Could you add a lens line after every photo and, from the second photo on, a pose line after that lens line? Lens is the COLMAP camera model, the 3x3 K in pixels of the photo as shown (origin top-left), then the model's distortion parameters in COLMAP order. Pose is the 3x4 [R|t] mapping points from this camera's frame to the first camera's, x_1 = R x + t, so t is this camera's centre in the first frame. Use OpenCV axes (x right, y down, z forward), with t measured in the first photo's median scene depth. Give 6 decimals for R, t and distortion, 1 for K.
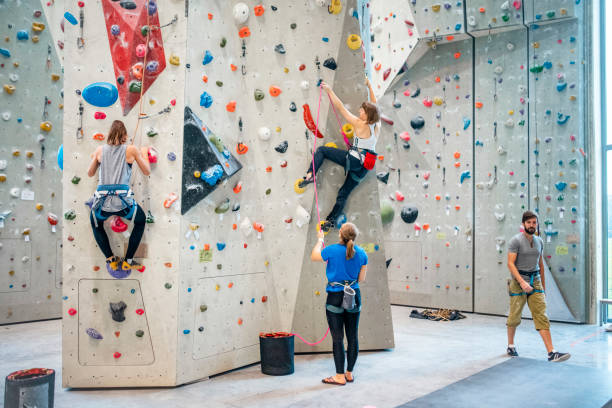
lens RADIAL K [[589.5, 0, 309.6], [0, 589.5, 201.2], [0, 0, 1]] dist [-0.033744, 0.000000]
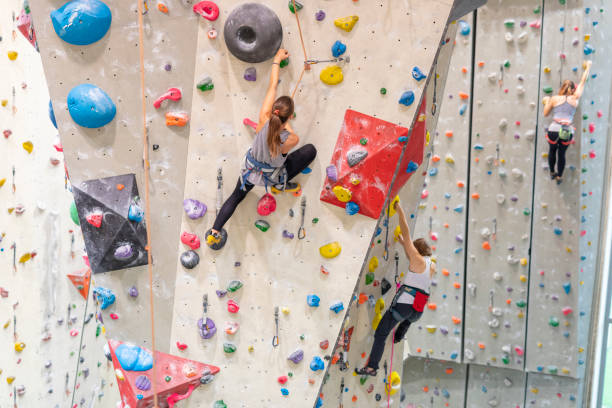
lens RADIAL K [[845.9, 0, 306.1], [0, 845.9, 207.1], [0, 0, 1]] dist [-0.003033, 0.000000]
pose [[0.984294, 0.009558, 0.176278, -0.228723], [-0.039132, 0.985506, 0.165068, -0.809453], [-0.172145, -0.169373, 0.970401, -0.216802]]
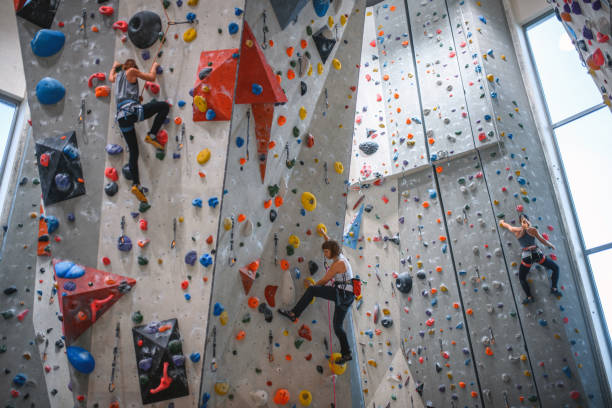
lens RADIAL K [[578.2, 0, 311.8], [0, 578.2, 204.7], [0, 0, 1]] dist [-0.023050, 0.000000]
pose [[0.993657, -0.088500, -0.069377, 0.073266], [0.051648, 0.907194, -0.417530, -0.339616], [0.099889, 0.411299, 0.906011, -0.080952]]
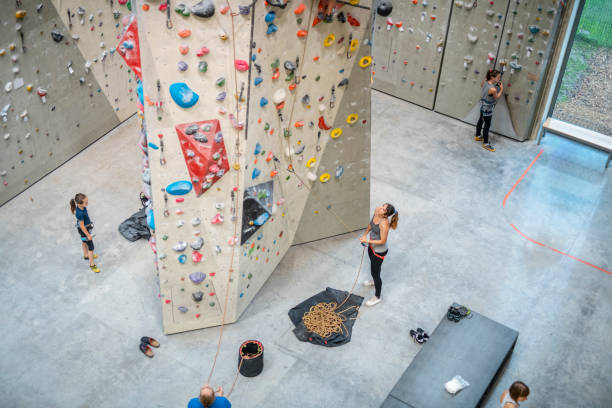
lens RADIAL K [[845.9, 0, 311.5], [0, 845.9, 199.7], [0, 0, 1]] dist [-0.003033, 0.000000]
pose [[0.989455, -0.049175, 0.136234, -0.177759], [-0.054942, 0.742866, 0.667182, -0.787065], [-0.134013, -0.667631, 0.732331, -0.237646]]
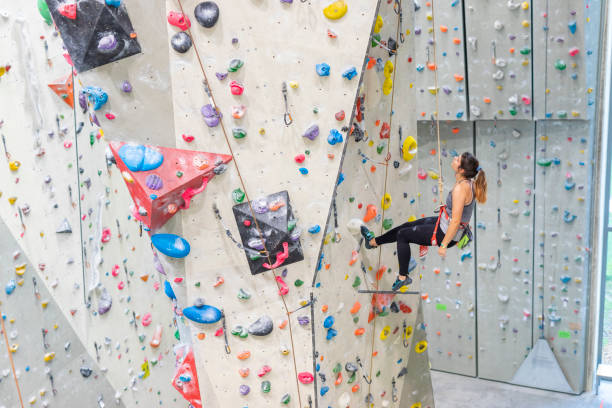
lens RADIAL K [[845.9, 0, 306.5], [0, 845.9, 202.6], [0, 0, 1]] dist [-0.003033, 0.000000]
pose [[0.969896, -0.168721, 0.175600, -0.240516], [0.085726, 0.911490, 0.402289, -0.783422], [-0.227932, -0.375125, 0.898515, -0.158779]]
